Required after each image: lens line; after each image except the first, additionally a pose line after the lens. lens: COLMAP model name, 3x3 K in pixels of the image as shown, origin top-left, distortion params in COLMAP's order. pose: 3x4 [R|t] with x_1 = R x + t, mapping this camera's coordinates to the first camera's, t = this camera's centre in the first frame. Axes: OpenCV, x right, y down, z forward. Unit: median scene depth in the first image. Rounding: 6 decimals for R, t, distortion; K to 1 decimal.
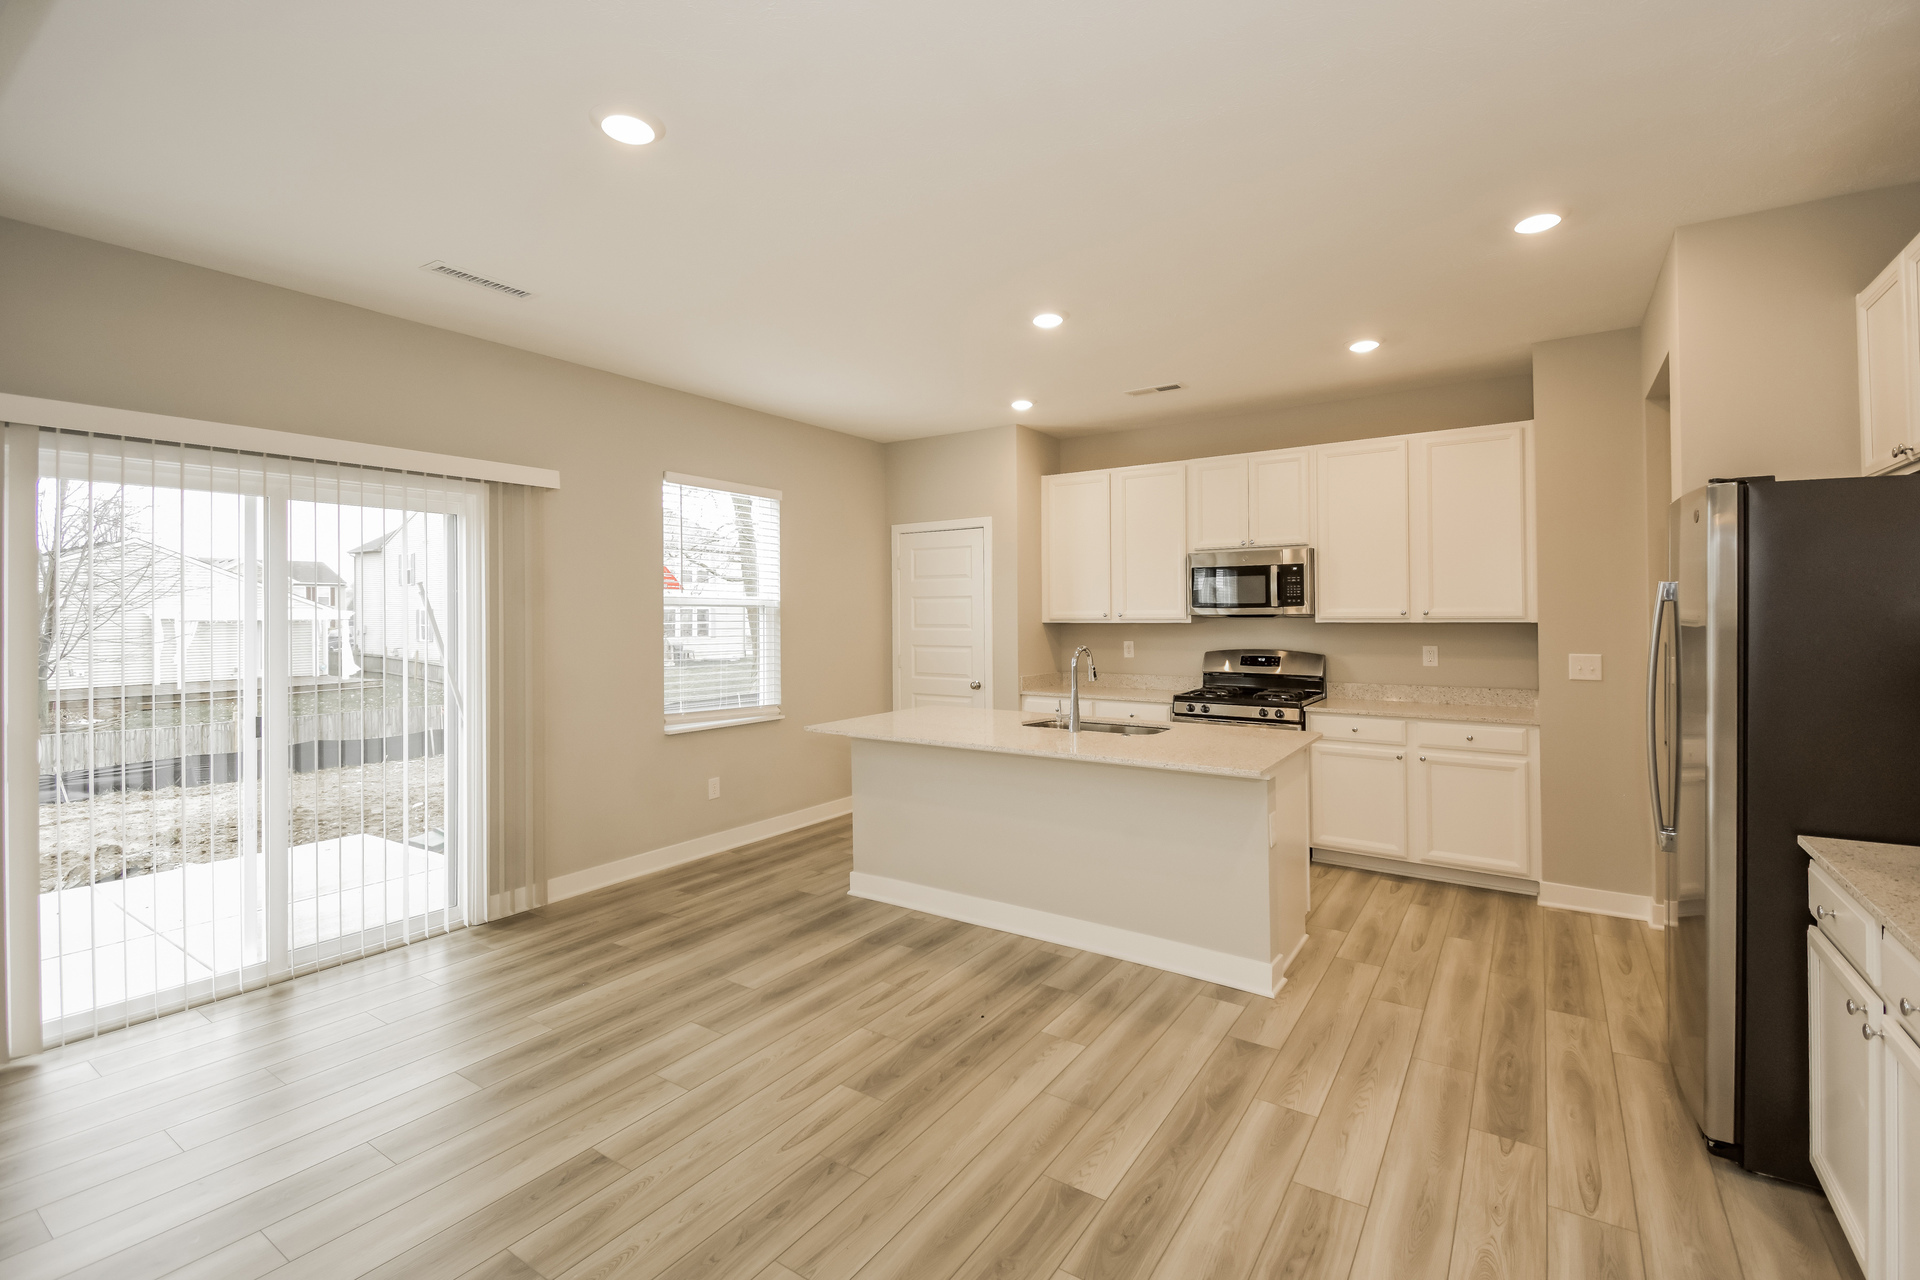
lens RADIAL K [[833.0, 0, 958.2], [0, 833.0, 617.0], [0, 0, 1]] dist [0.000126, -0.000046]
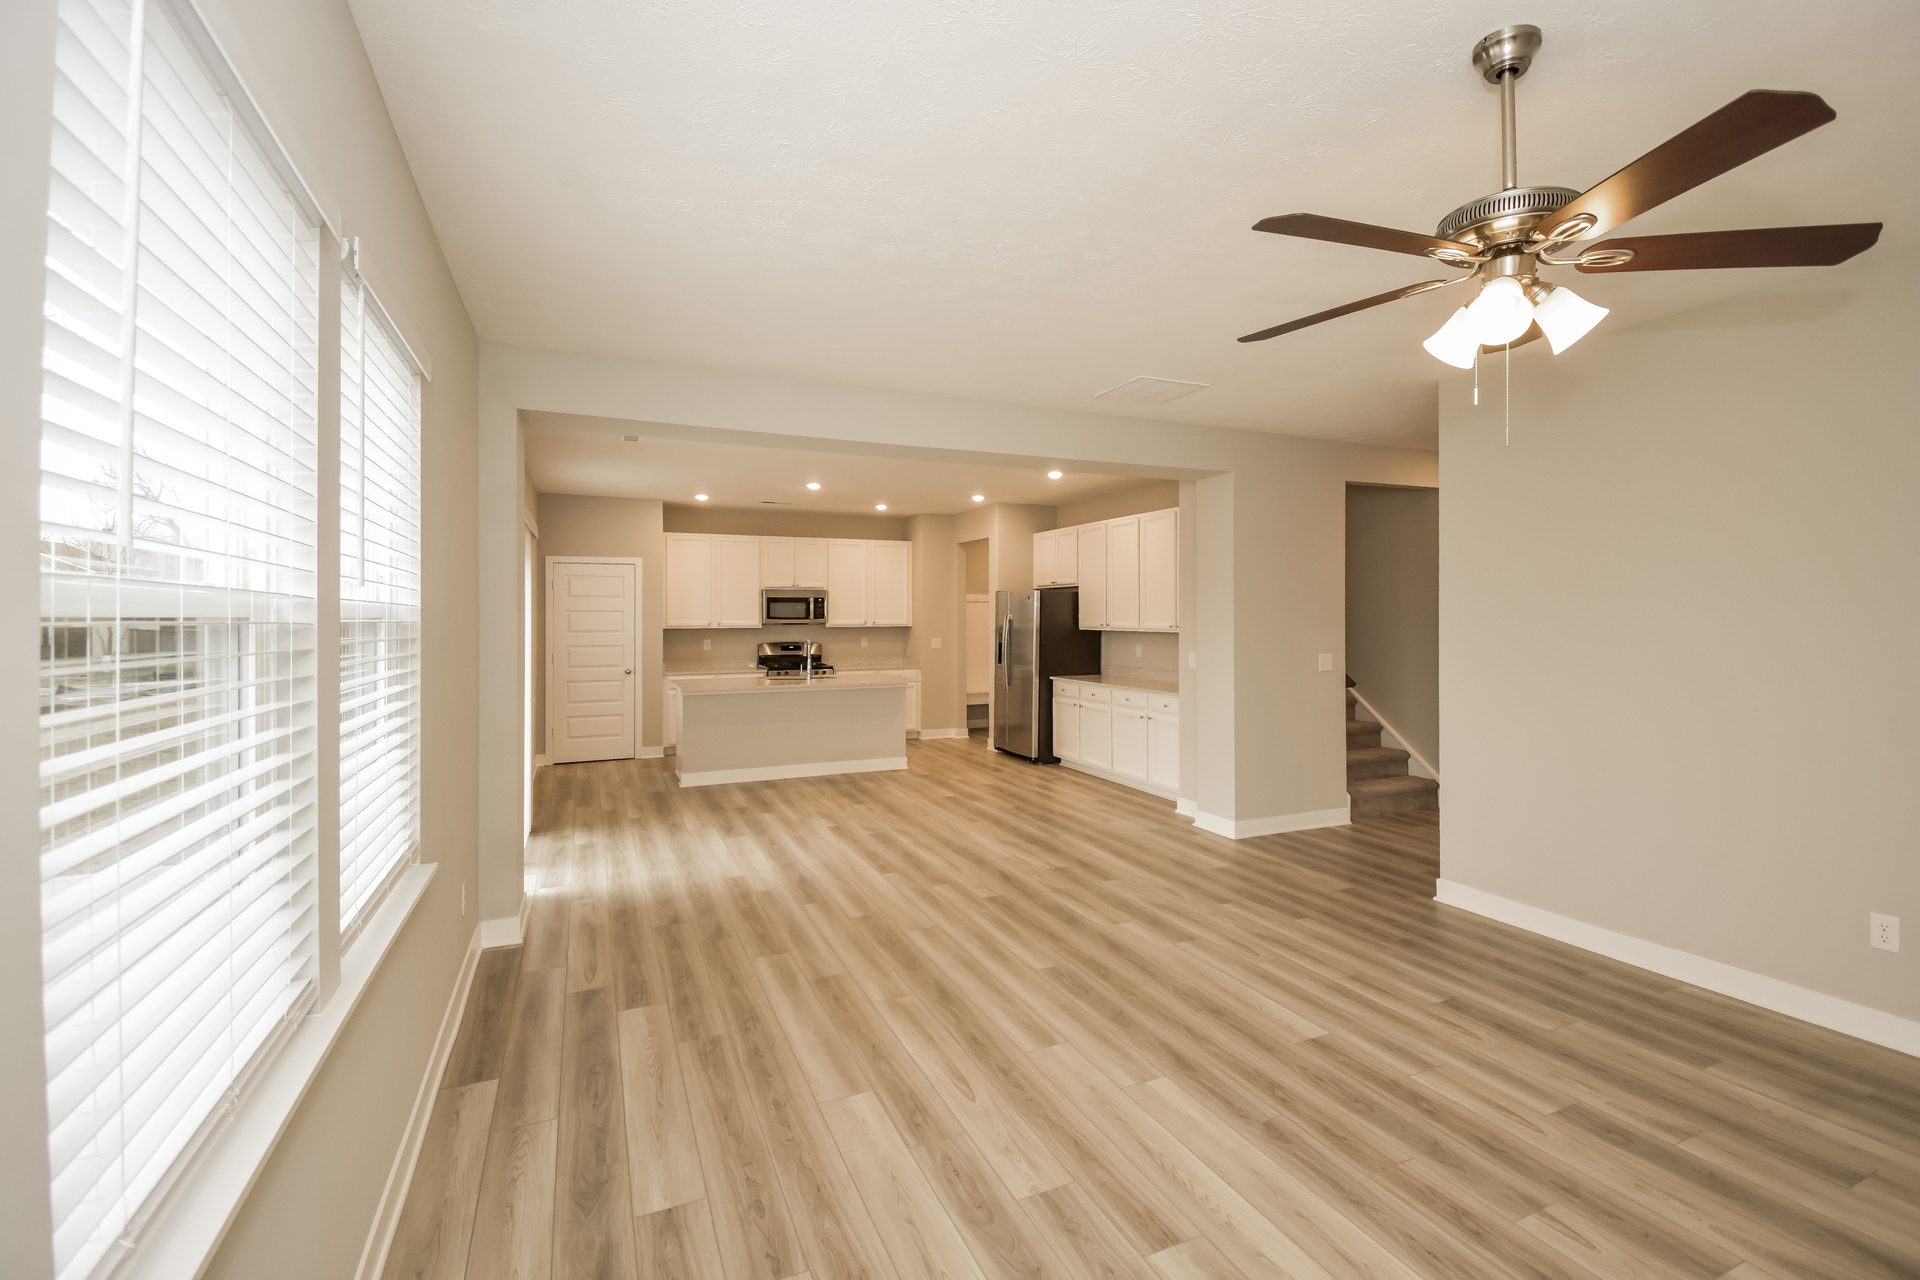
lens RADIAL K [[833.0, 0, 958.2], [0, 833.0, 617.0], [0, 0, 1]] dist [0.000126, -0.000046]
pose [[0.510792, 0.006003, 0.859683, -1.124940], [0.003798, 0.999950, -0.009240, 0.002191], [-0.859696, 0.007985, 0.510744, -0.295194]]
